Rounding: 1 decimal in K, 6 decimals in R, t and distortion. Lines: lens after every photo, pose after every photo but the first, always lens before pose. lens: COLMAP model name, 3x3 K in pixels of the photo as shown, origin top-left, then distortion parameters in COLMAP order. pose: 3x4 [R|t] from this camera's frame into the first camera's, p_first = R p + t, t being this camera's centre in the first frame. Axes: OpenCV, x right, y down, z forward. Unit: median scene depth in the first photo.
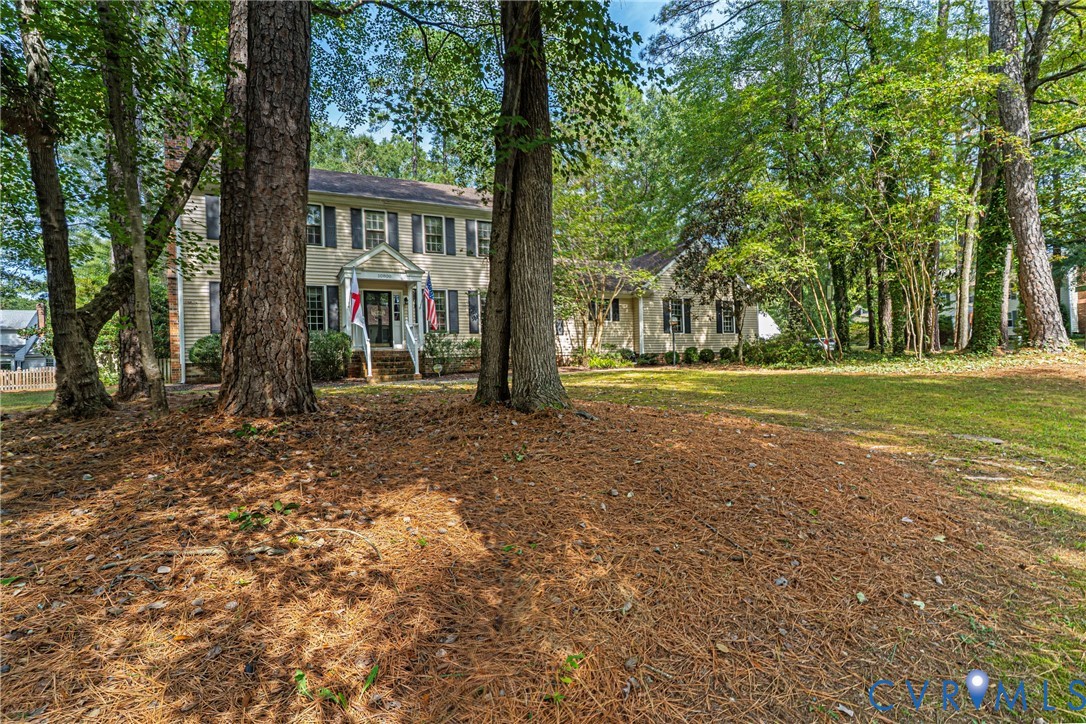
lens RADIAL K [[526.2, 0, 545.6], [0, 526.2, 361.8], [0, 0, 1]] dist [-0.010281, 0.005158]
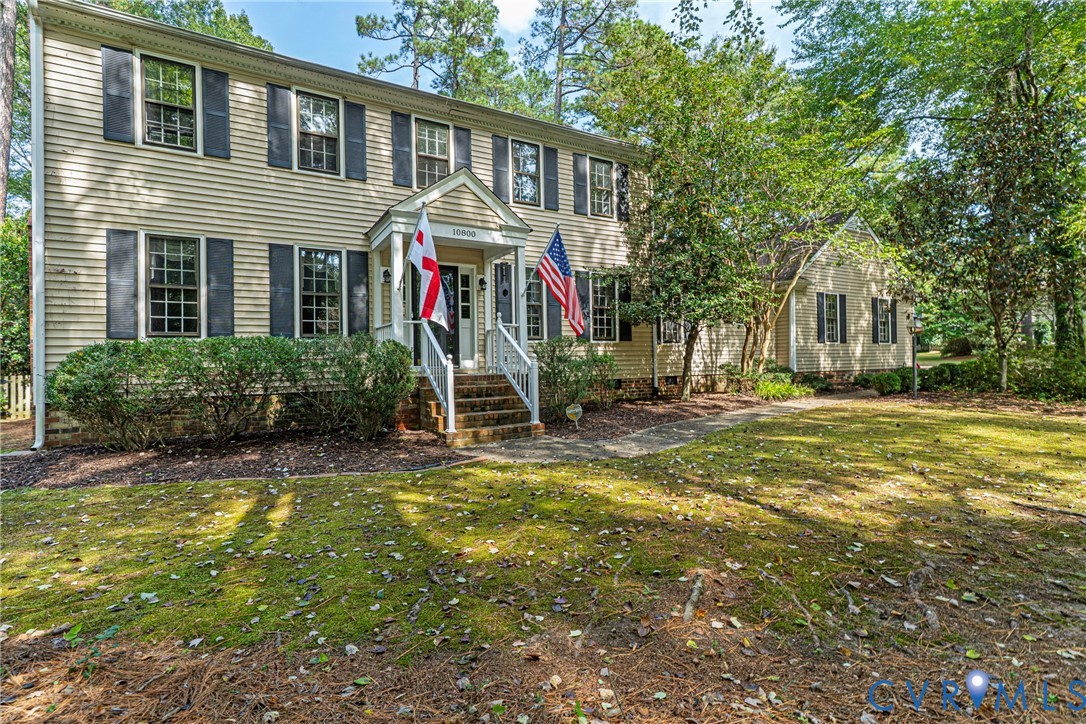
lens RADIAL K [[526.2, 0, 547.6], [0, 526.2, 357.4], [0, 0, 1]] dist [-0.010281, 0.005158]
pose [[0.996958, 0.012519, 0.076925, -0.229616], [-0.011921, 0.999895, -0.008219, -0.030646], [-0.077019, 0.007277, 0.997003, 0.409264]]
